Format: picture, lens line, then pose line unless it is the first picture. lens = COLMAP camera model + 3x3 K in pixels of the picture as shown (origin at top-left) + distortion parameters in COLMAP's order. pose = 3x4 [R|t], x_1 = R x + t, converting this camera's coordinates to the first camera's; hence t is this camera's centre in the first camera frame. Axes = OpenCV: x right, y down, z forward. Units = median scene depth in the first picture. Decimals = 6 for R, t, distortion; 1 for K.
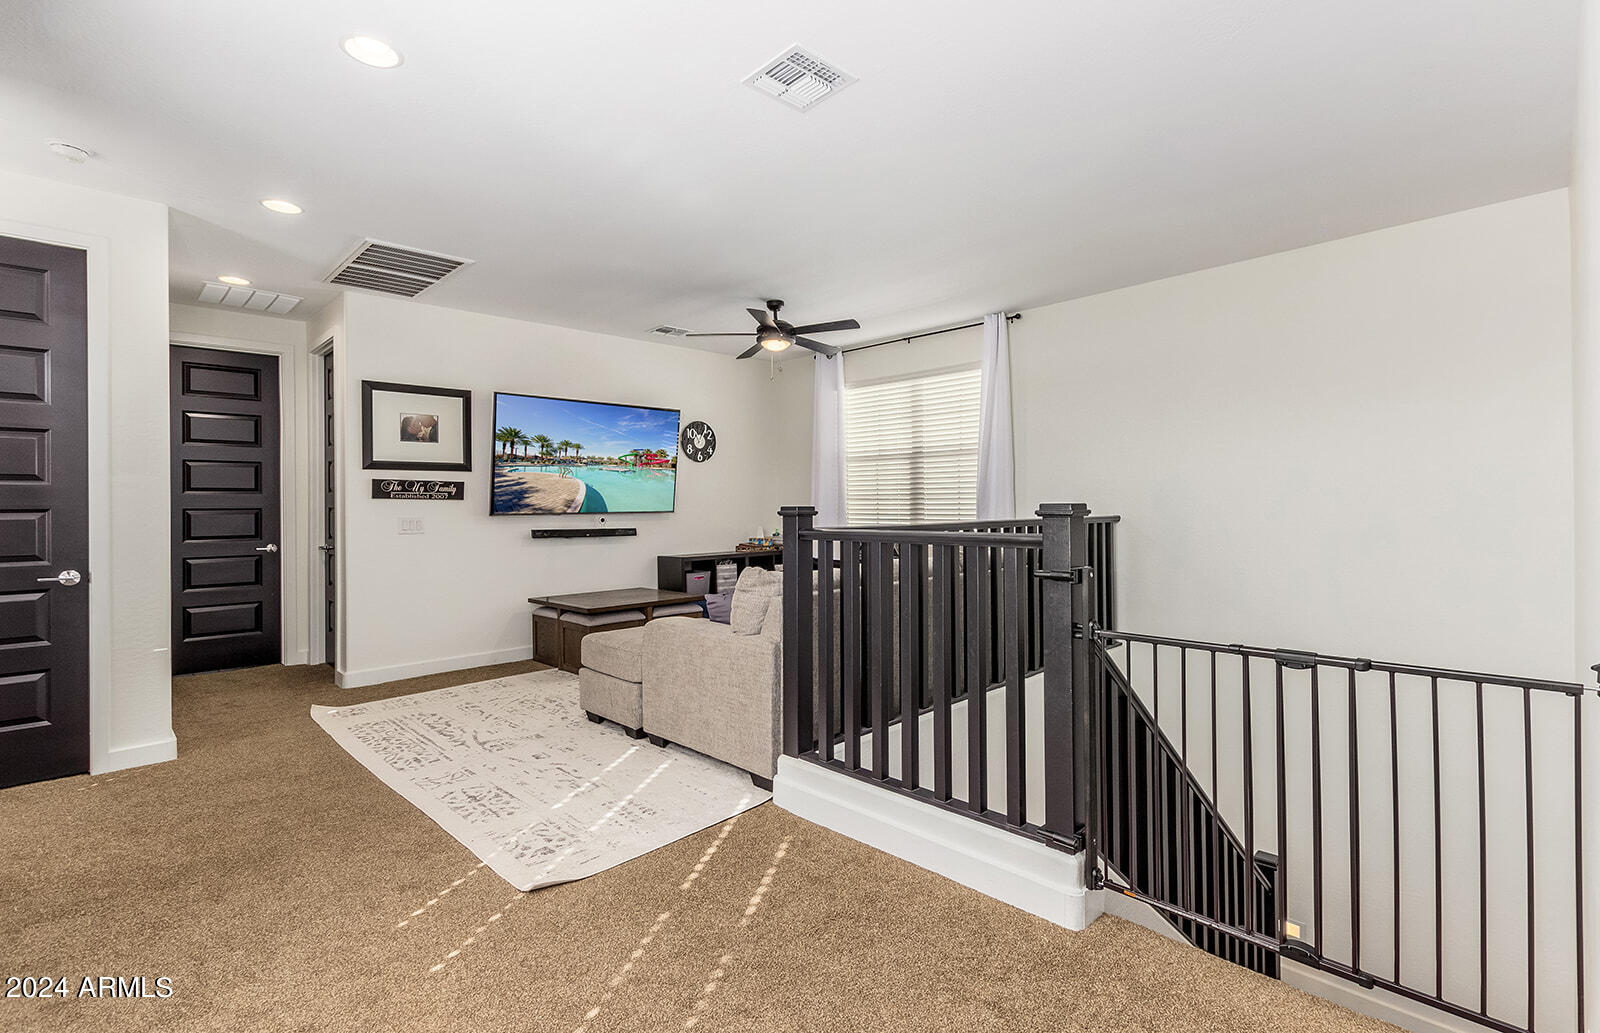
lens RADIAL K [[730.3, 0, 833.5], [0, 730.3, 502.2], [0, 0, 1]] dist [0.002097, 0.000080]
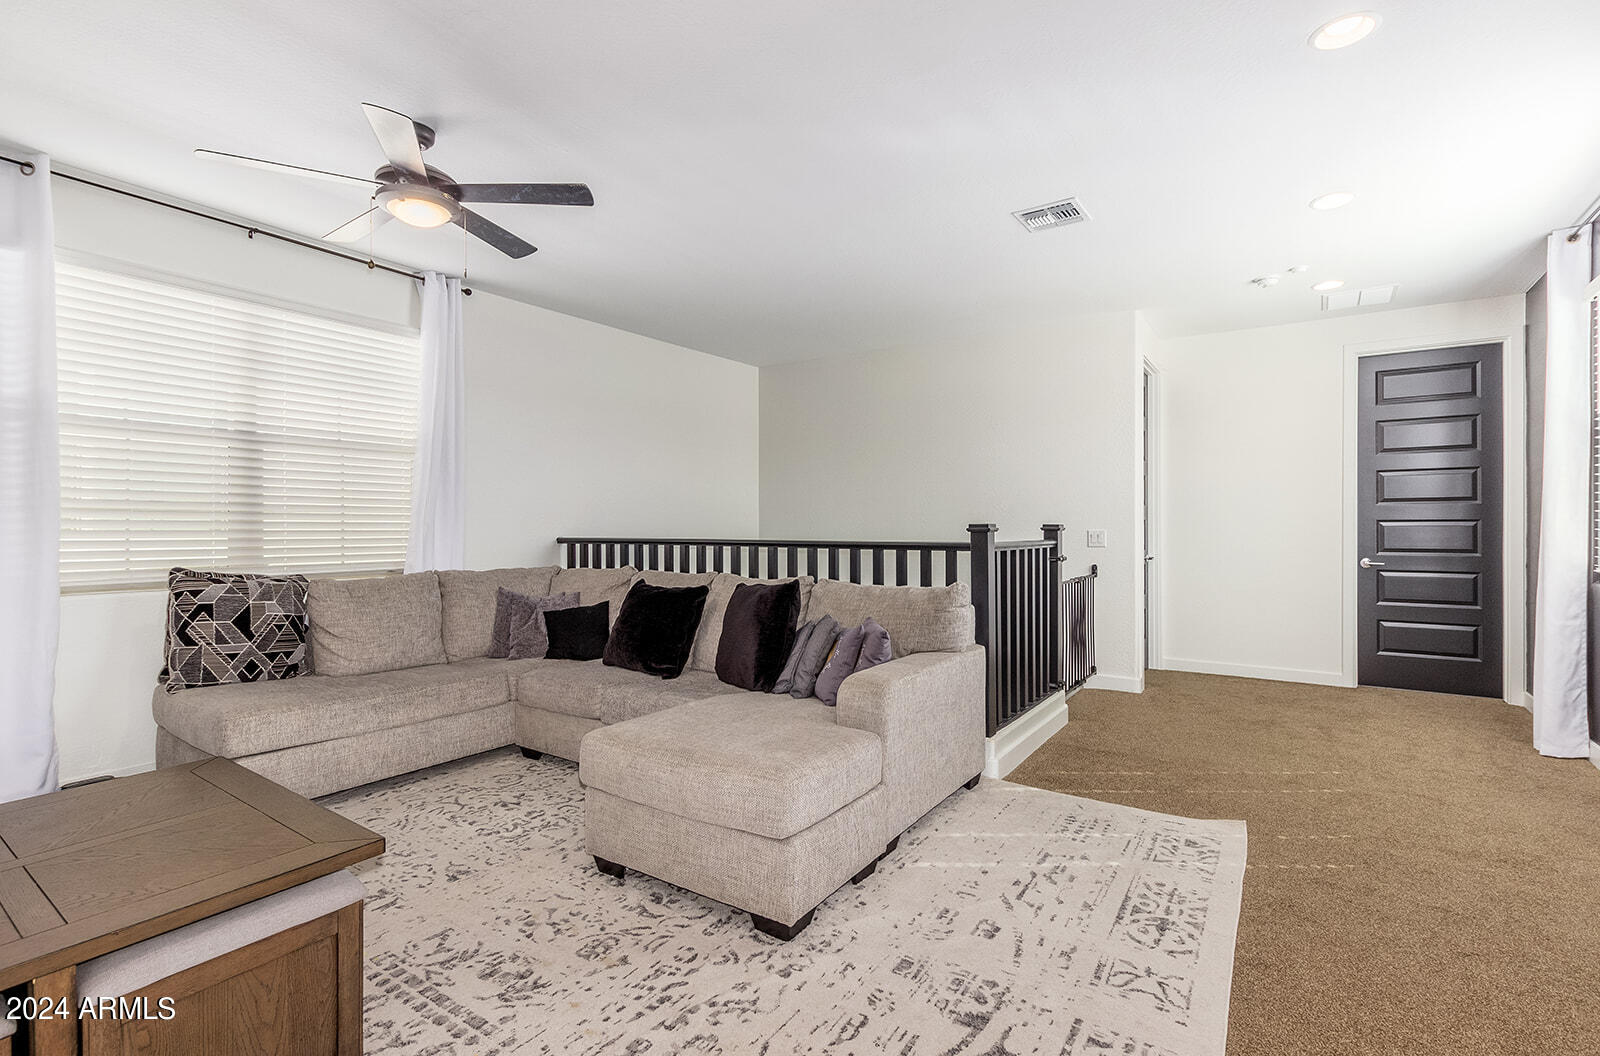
lens RADIAL K [[719.1, 0, 799.8], [0, 719.1, 526.7], [0, 0, 1]] dist [0.000085, 0.000066]
pose [[-0.159710, 0.005506, 0.987149, -1.037160], [-0.002411, 0.999979, -0.005968, 0.017139], [-0.987161, -0.003333, -0.159694, 1.339494]]
